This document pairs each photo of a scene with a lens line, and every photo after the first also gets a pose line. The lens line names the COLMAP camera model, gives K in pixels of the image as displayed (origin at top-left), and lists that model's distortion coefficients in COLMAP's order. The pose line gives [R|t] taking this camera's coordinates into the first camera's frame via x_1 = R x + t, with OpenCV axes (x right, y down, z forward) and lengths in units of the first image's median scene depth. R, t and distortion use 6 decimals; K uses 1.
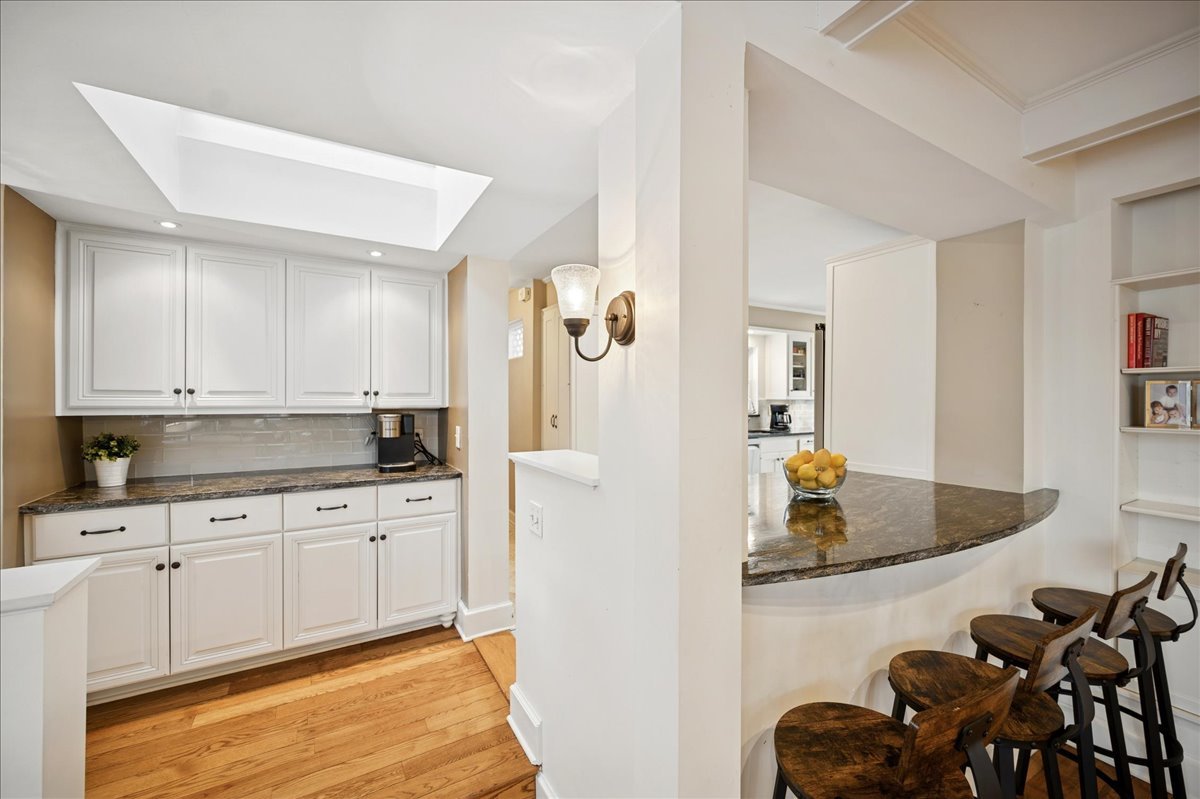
lens RADIAL K [[473.9, 0, 598.8], [0, 473.9, 400.6], [0, 0, 1]] dist [-0.000453, -0.000522]
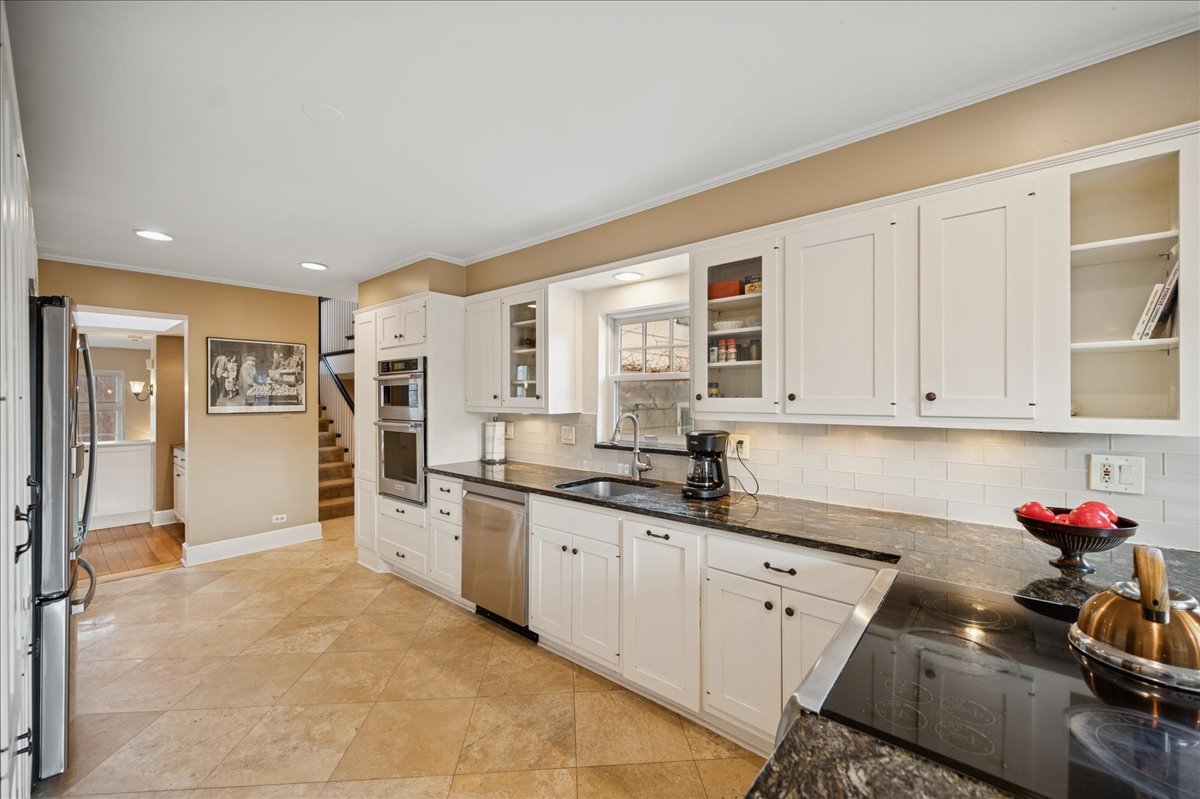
lens RADIAL K [[473.9, 0, 596.1], [0, 473.9, 396.9], [0, 0, 1]] dist [-0.000453, -0.000522]
pose [[0.322548, -0.001888, -0.946551, 1.651574], [-0.003704, 0.999988, -0.003256, -0.043259], [0.946546, 0.004556, 0.322537, 1.768456]]
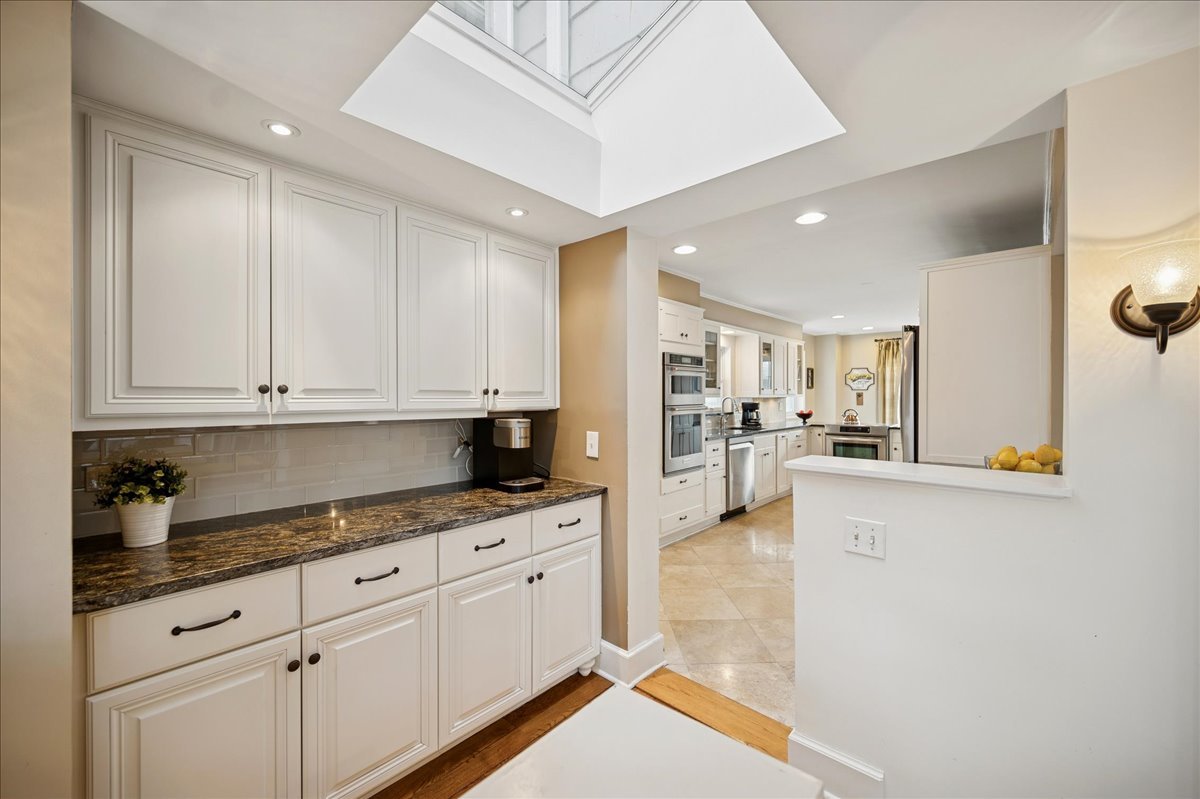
lens RADIAL K [[473.9, 0, 596.6], [0, 473.9, 398.2], [0, 0, 1]] dist [-0.000453, -0.000522]
pose [[0.957420, -0.004381, 0.288665, -0.559472], [0.004811, 0.999988, -0.000781, -0.003872], [-0.288658, 0.002136, 0.957430, 0.212322]]
